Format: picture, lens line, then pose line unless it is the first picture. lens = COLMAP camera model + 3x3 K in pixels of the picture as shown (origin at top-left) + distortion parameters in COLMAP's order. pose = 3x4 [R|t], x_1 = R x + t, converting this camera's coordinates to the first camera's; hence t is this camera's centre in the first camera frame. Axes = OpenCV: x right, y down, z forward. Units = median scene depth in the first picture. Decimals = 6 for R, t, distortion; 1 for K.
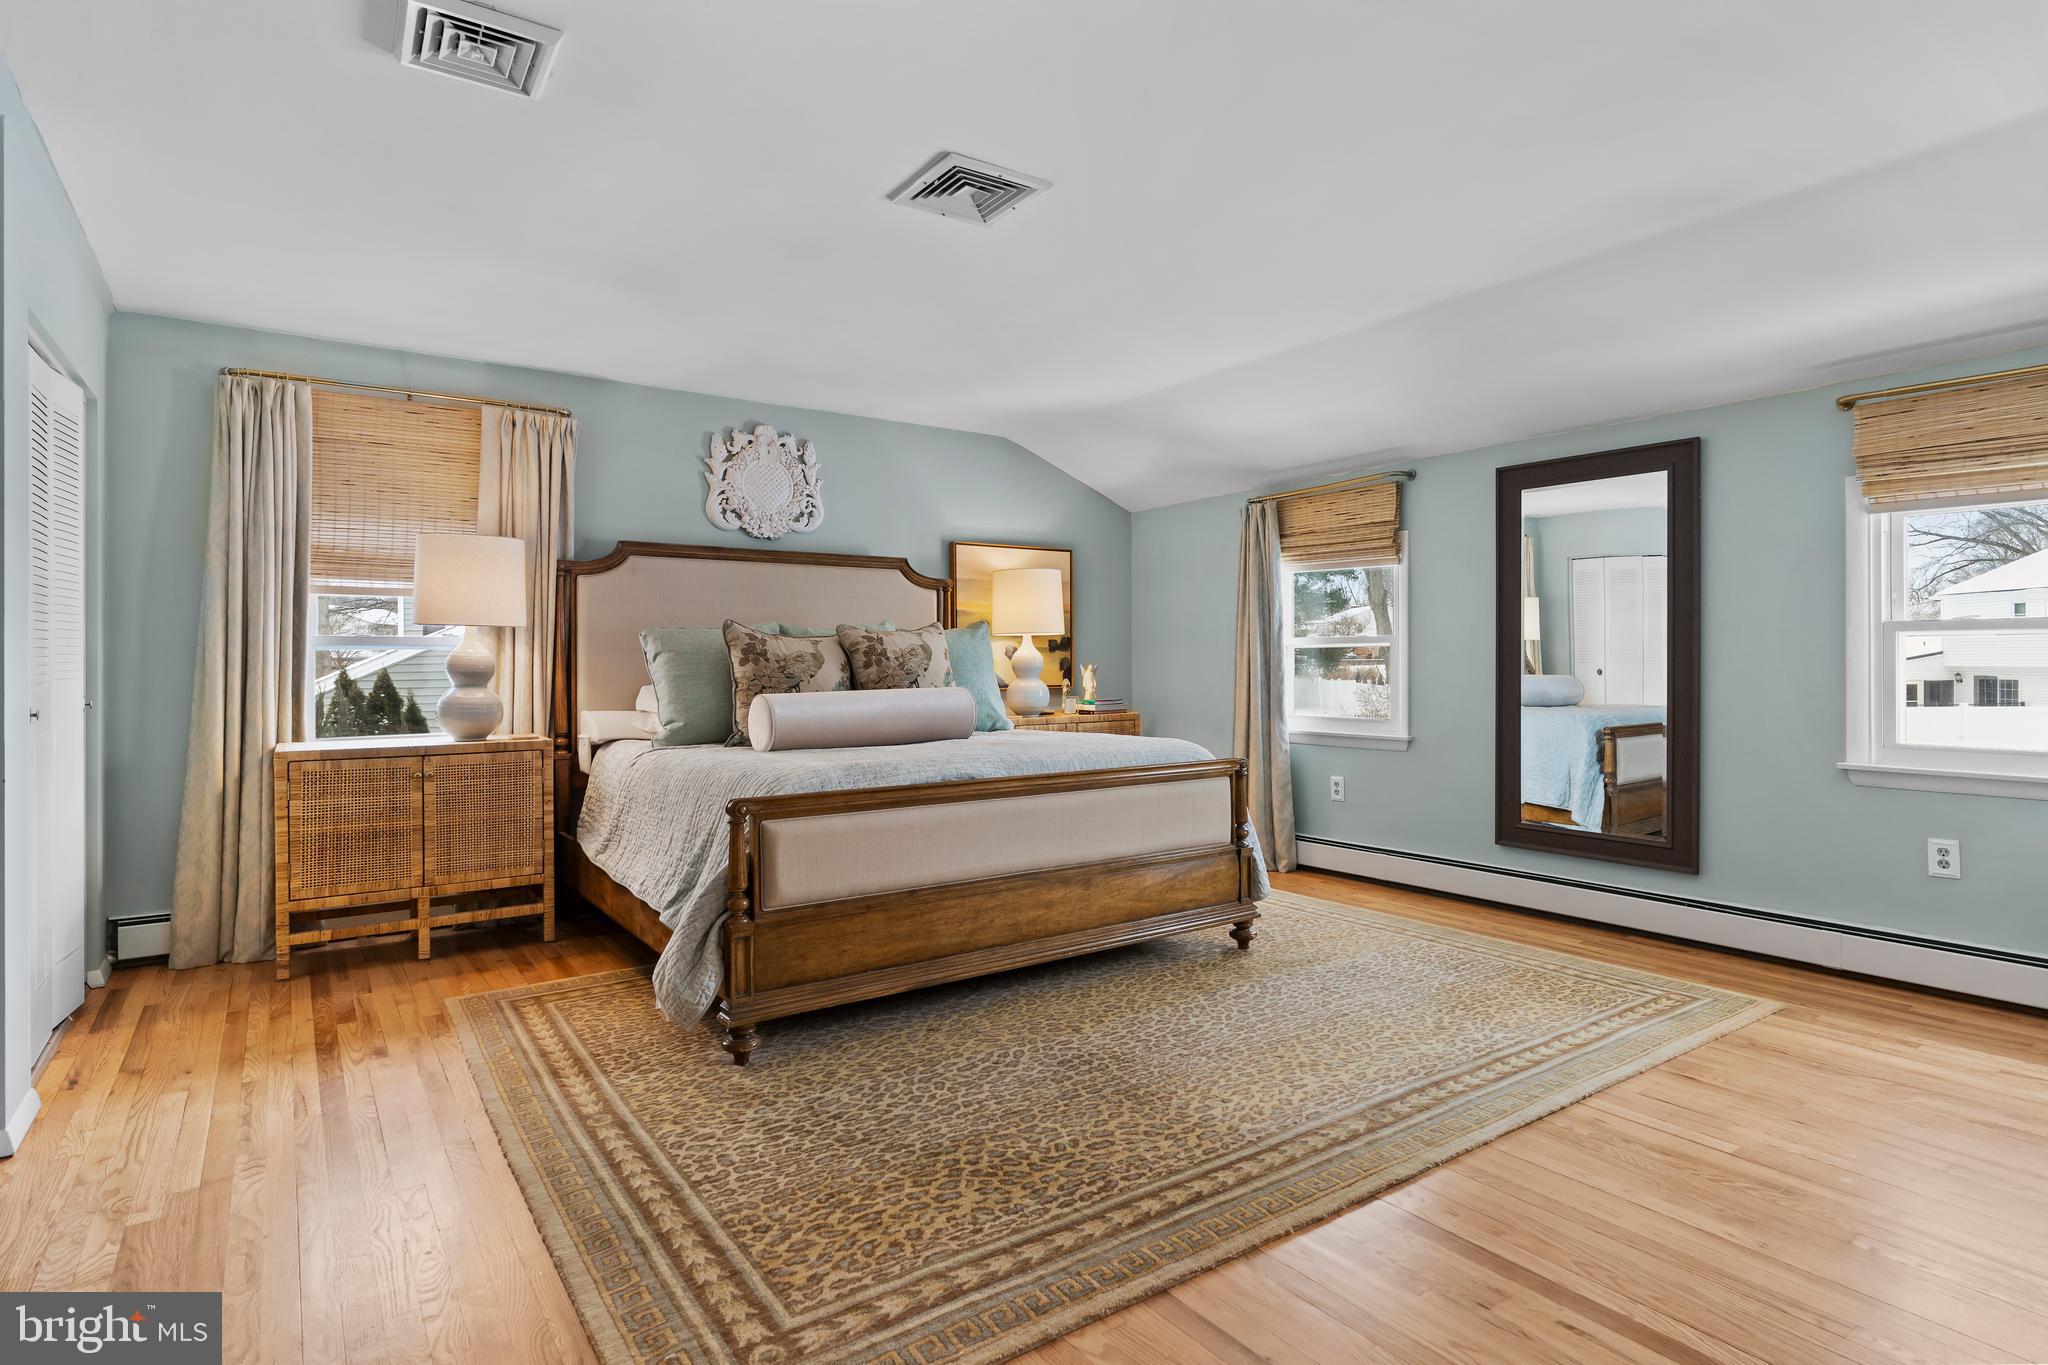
lens RADIAL K [[1046.1, 0, 1026.1], [0, 1046.1, 683.9], [0, 0, 1]] dist [-0.004628, 0.000817]
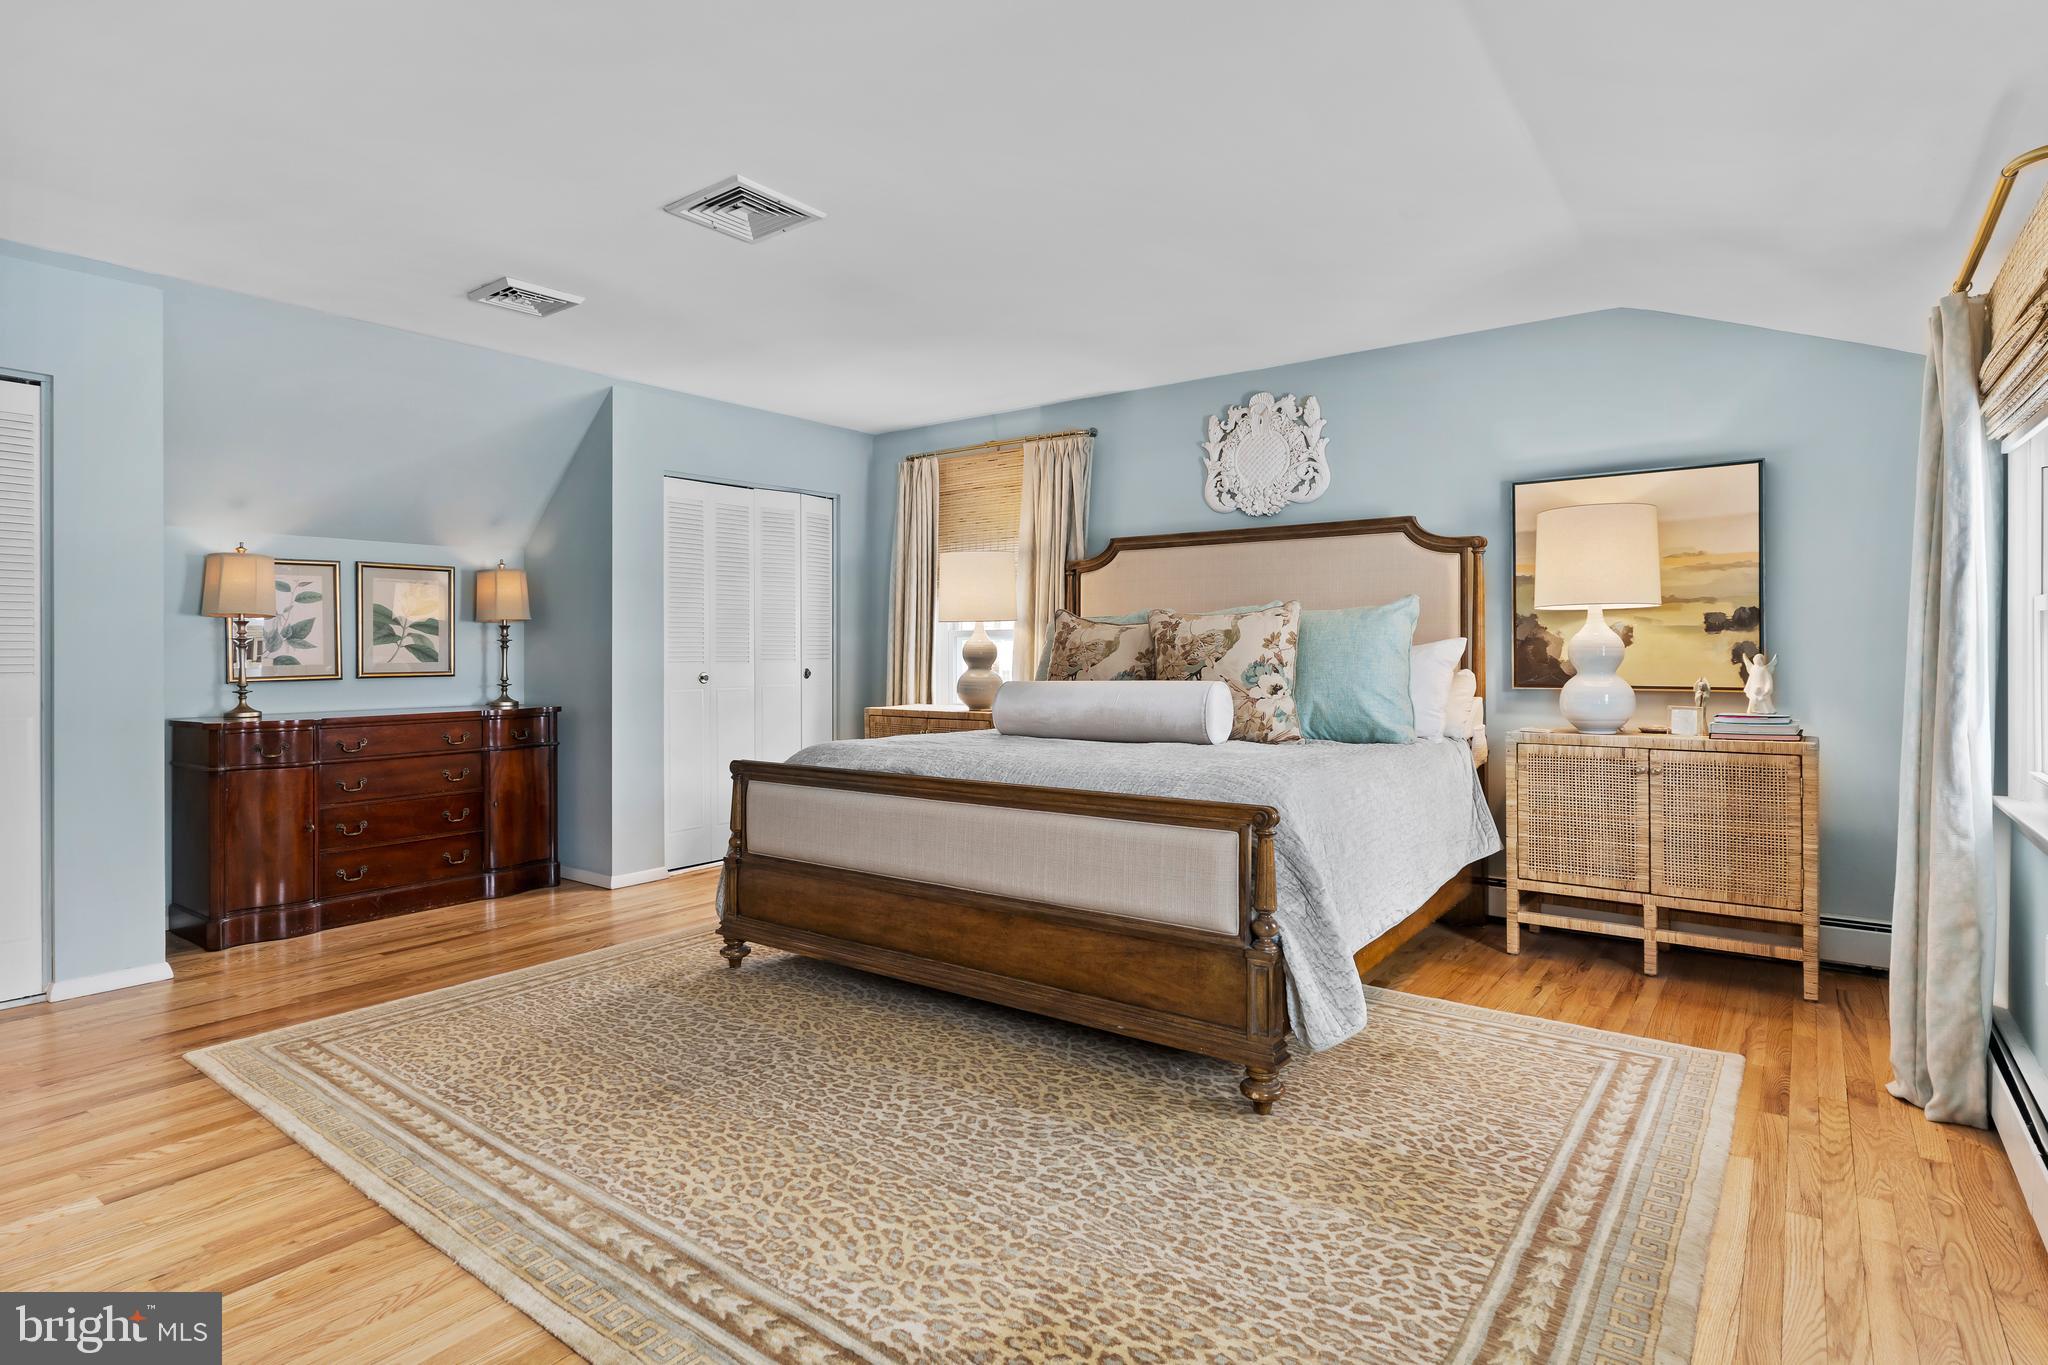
lens RADIAL K [[1073.2, 0, 1015.2], [0, 1073.2, 652.3], [0, 0, 1]] dist [-0.005115, -0.000882]
pose [[0.309464, -0.000938, -0.950911, 0.727203], [-0.024575, 0.999658, -0.008984, -0.006492], [0.950594, 0.026149, 0.309335, 0.634422]]
